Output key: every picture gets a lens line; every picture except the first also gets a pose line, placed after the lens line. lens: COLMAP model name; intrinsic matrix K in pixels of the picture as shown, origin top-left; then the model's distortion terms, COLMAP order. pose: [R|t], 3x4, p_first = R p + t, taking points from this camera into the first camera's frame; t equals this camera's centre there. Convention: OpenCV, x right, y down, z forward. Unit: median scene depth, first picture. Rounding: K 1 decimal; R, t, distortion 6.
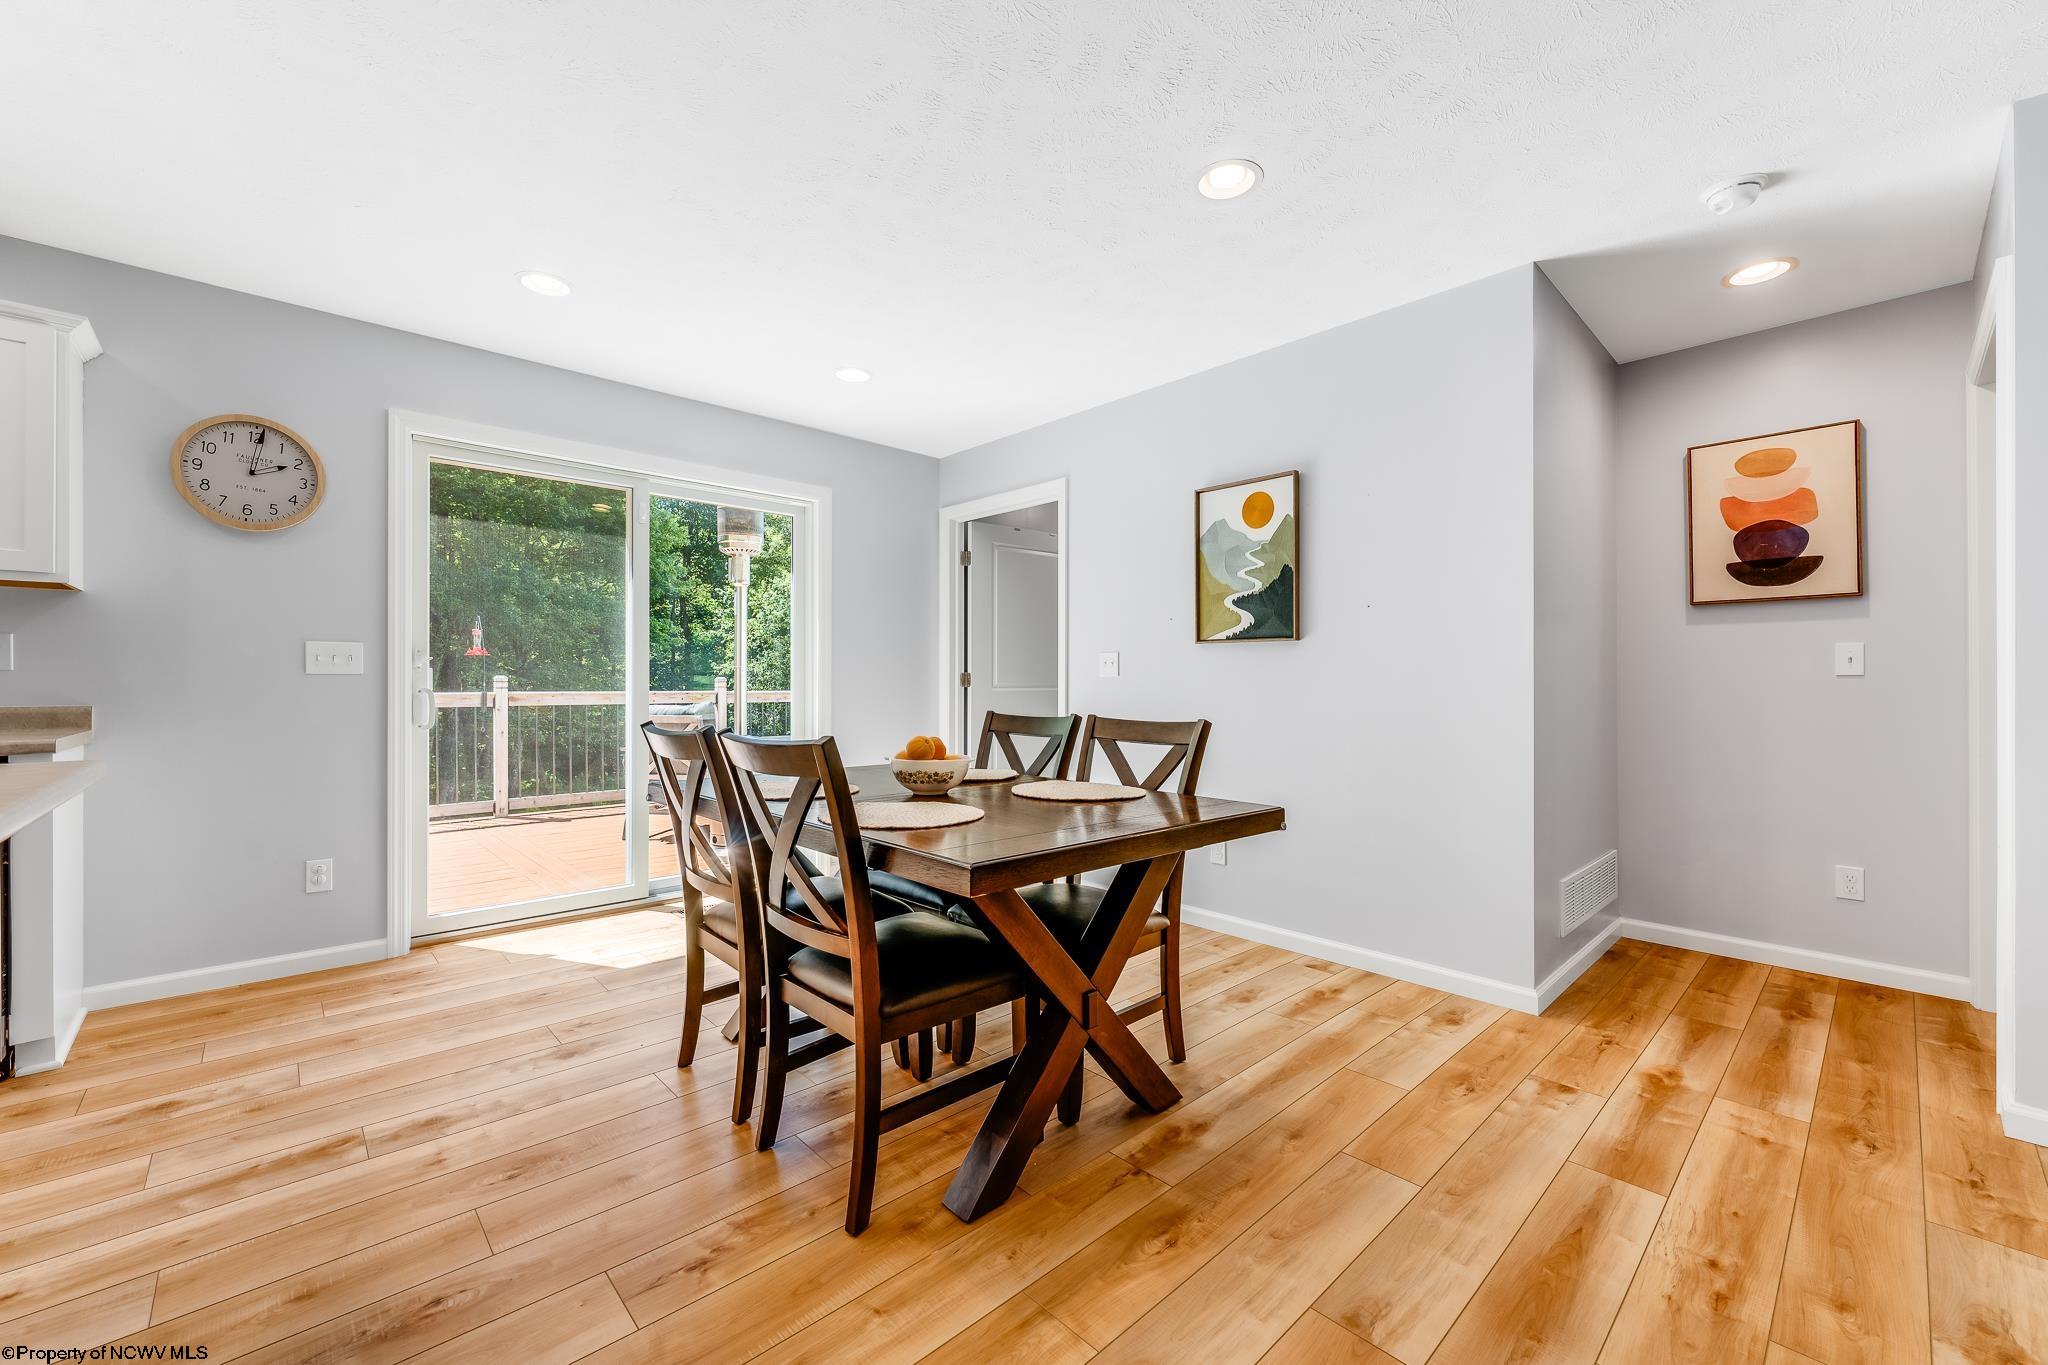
lens RADIAL K [[811.9, 0, 1015.0], [0, 811.9, 682.4], [0, 0, 1]] dist [-0.001401, -0.000178]
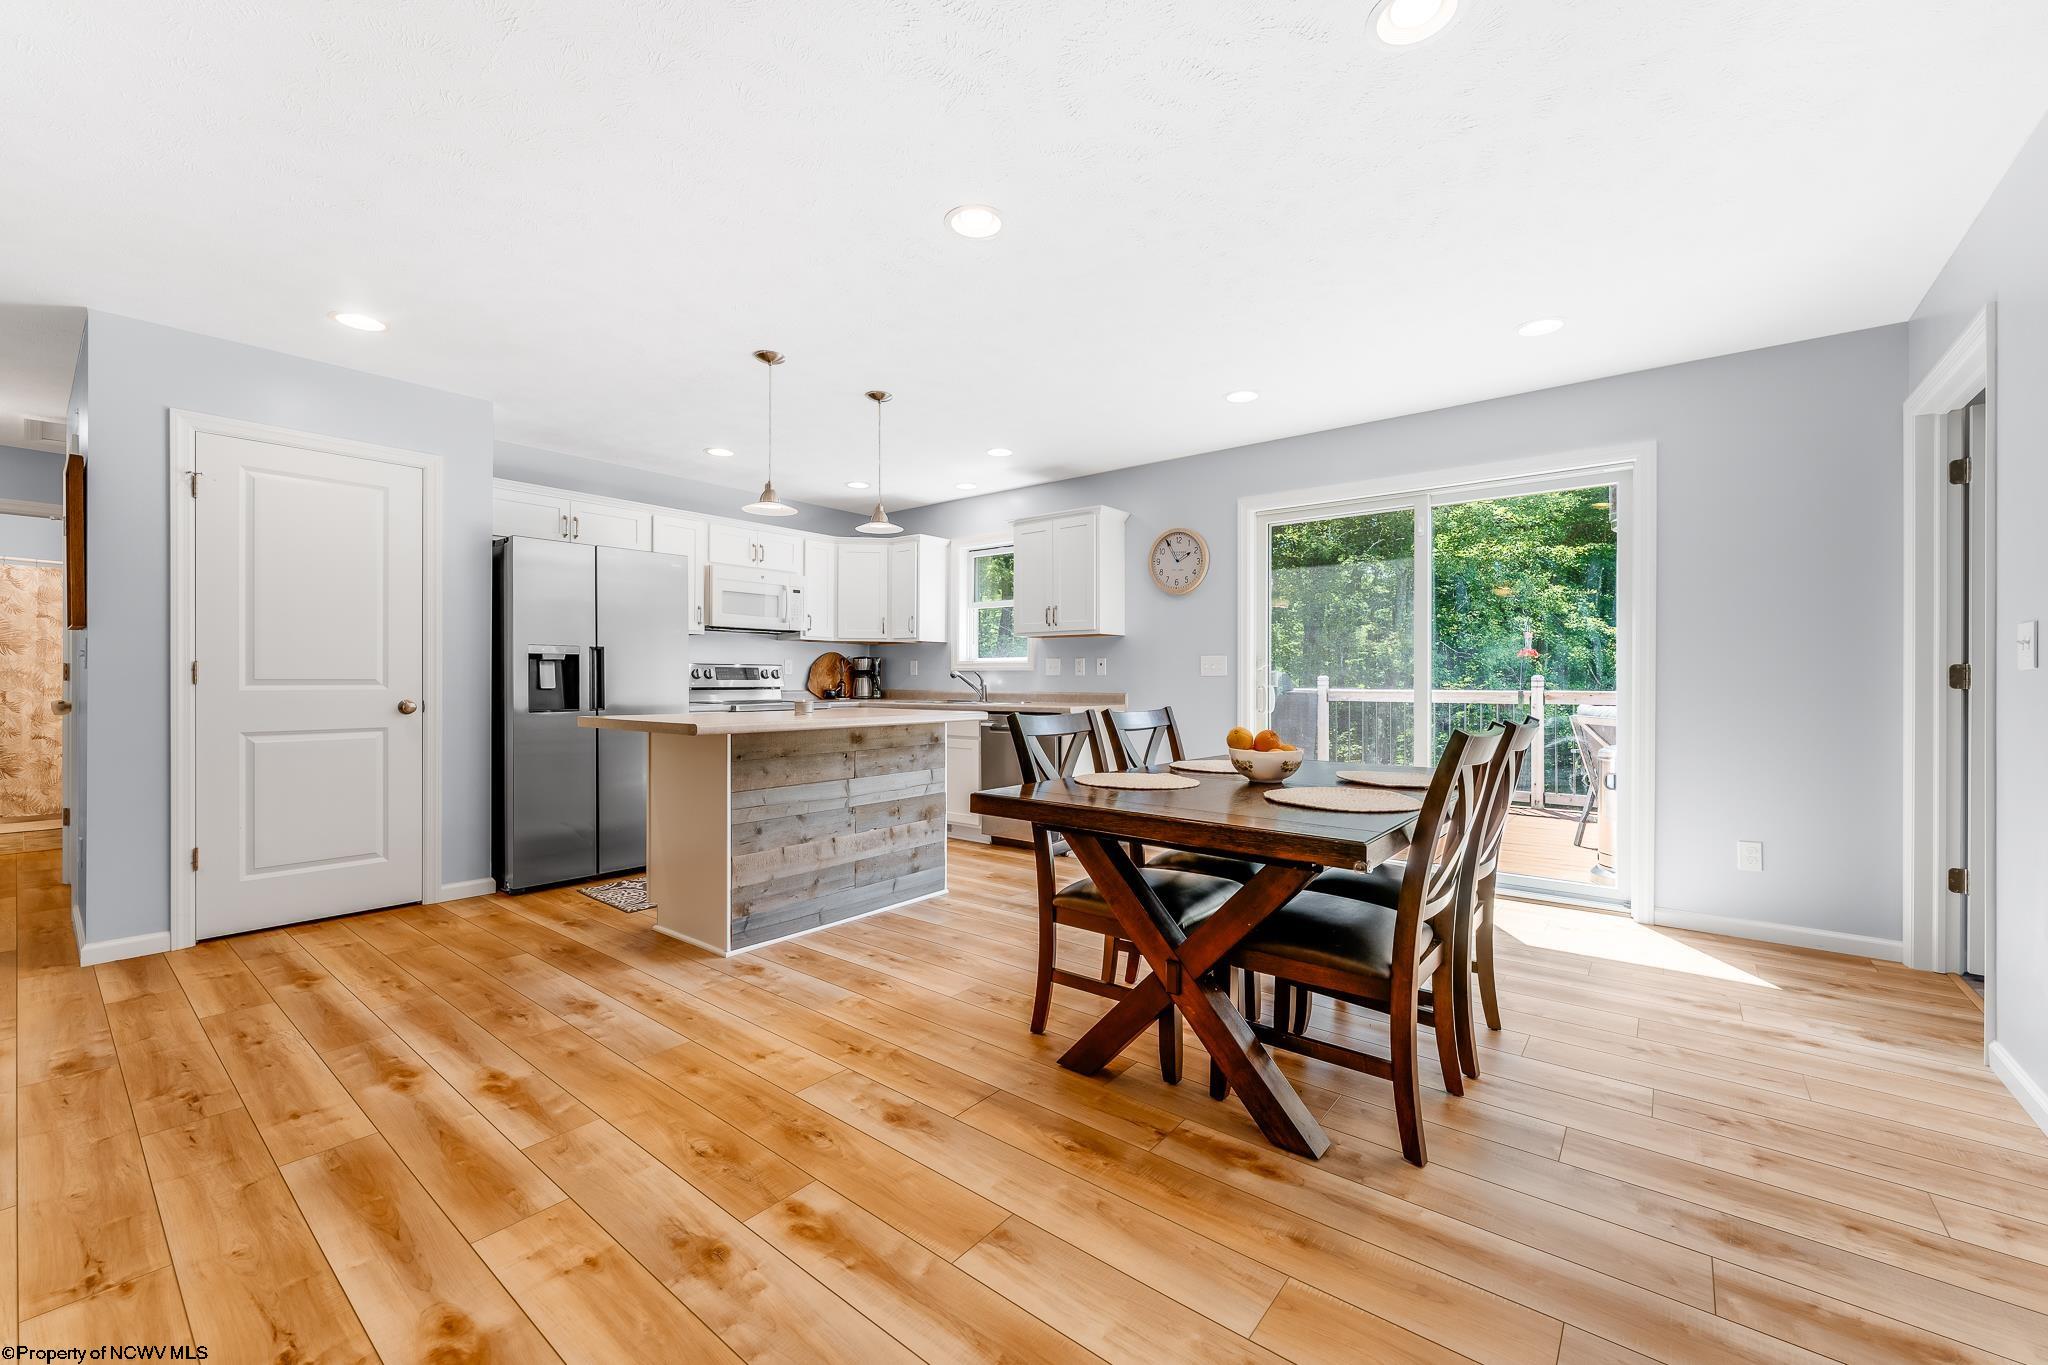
lens RADIAL K [[811.9, 0, 1015.0], [0, 811.9, 683.8], [0, 0, 1]] dist [-0.001401, -0.000178]
pose [[0.143196, 0.002612, -0.989691, 0.759865], [-0.000743, 0.999997, 0.002531, 0.001955], [0.989694, 0.000373, 0.143197, 0.416857]]
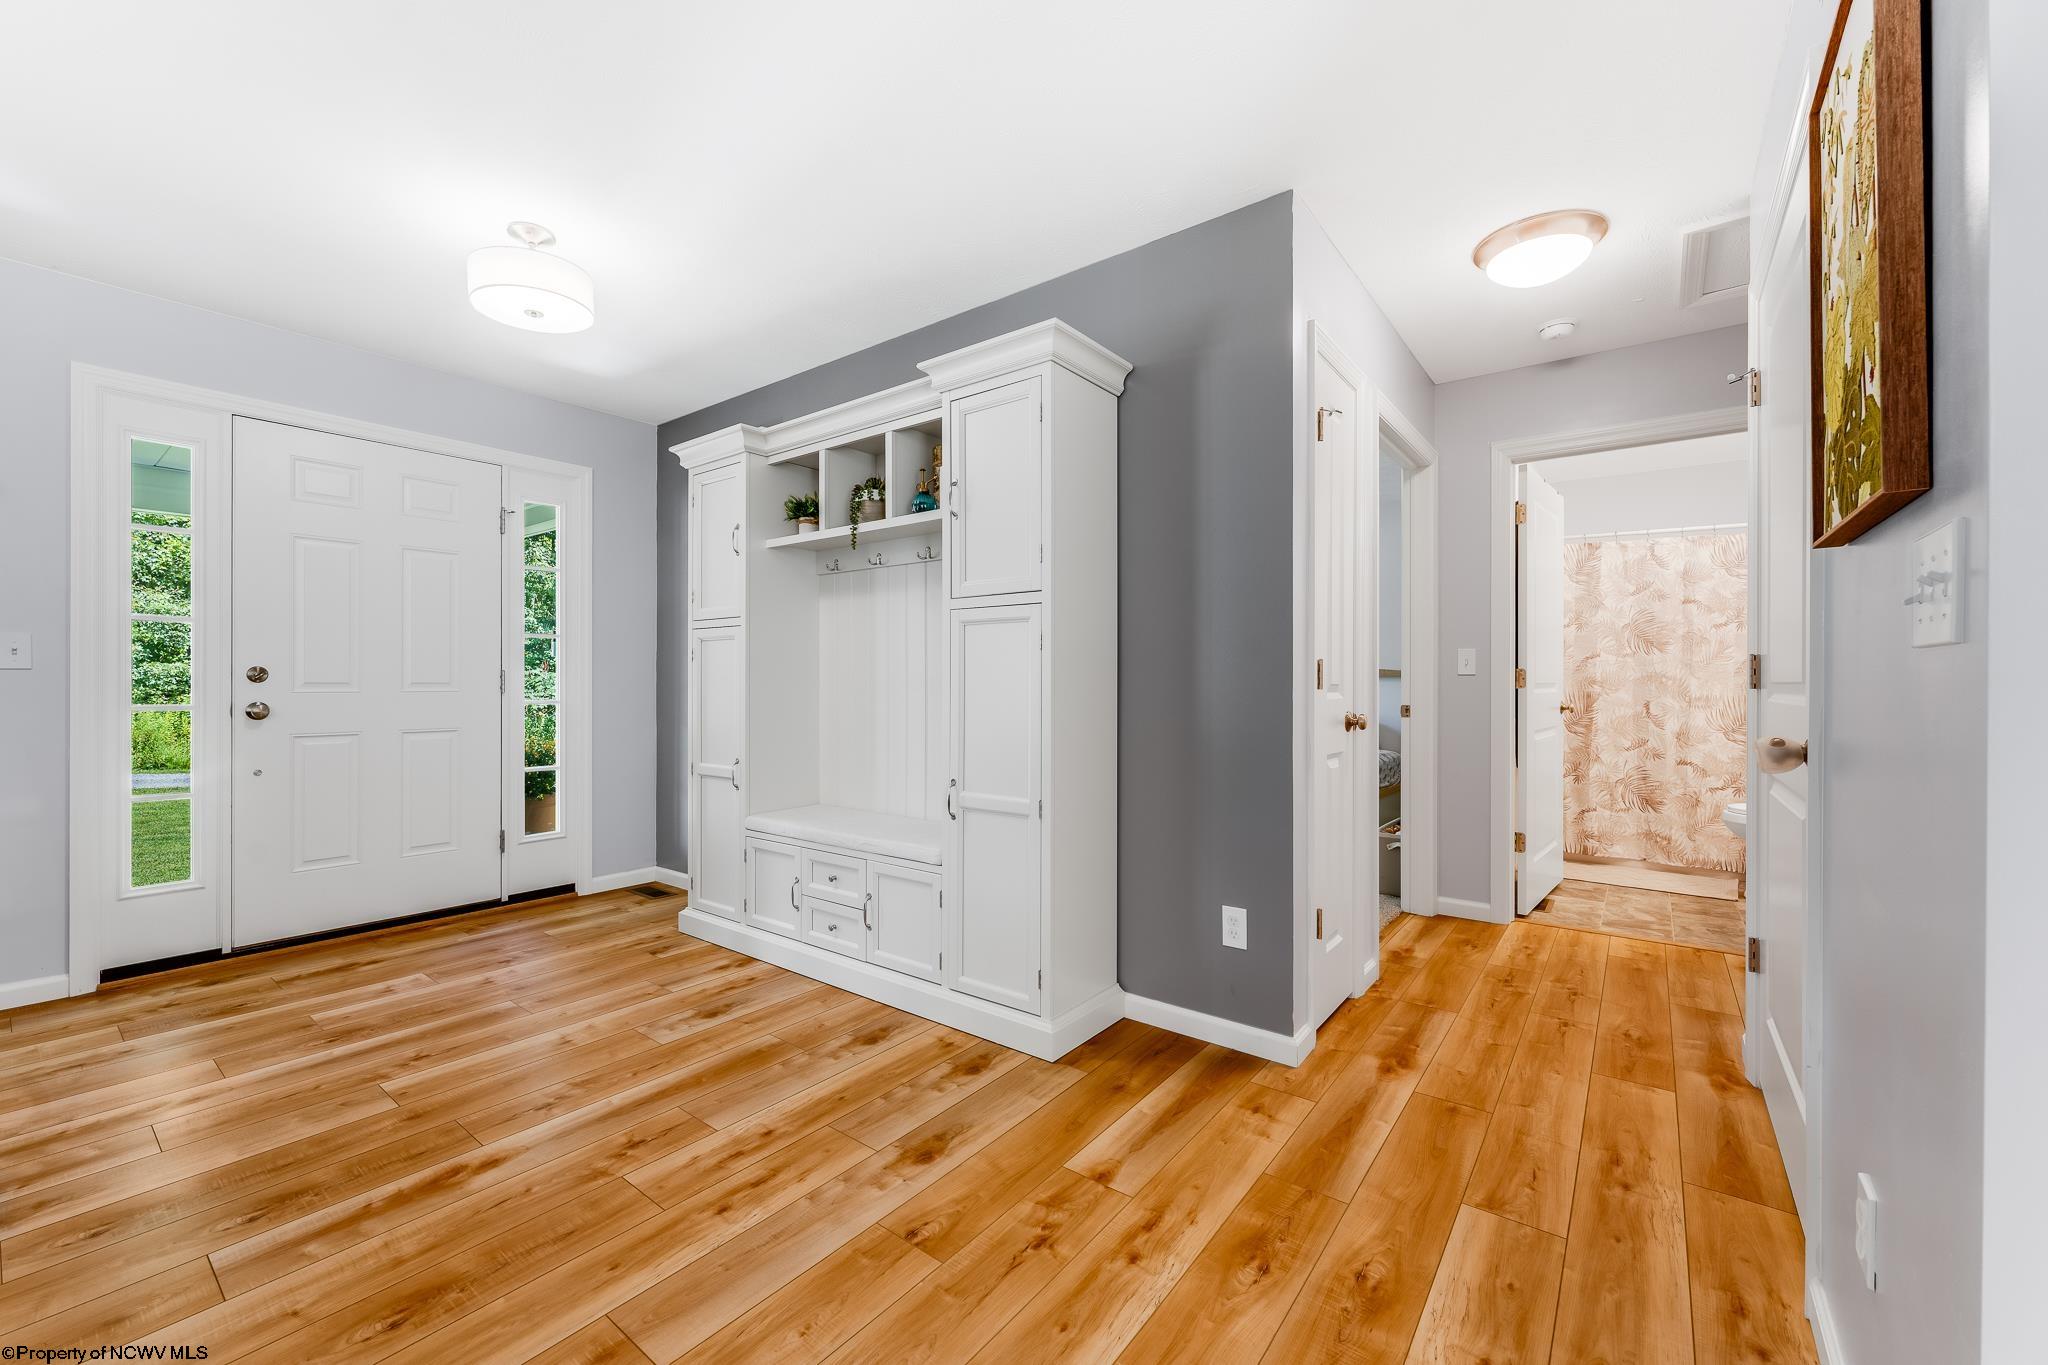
lens RADIAL K [[811.9, 0, 1015.5], [0, 811.9, 679.9], [0, 0, 1]] dist [-0.001401, -0.000178]
pose [[-0.986546, -0.005447, -0.163392, -0.158102], [-0.004772, 0.999978, -0.004523, -0.000205], [0.163413, -0.003682, -0.986551, -0.462712]]
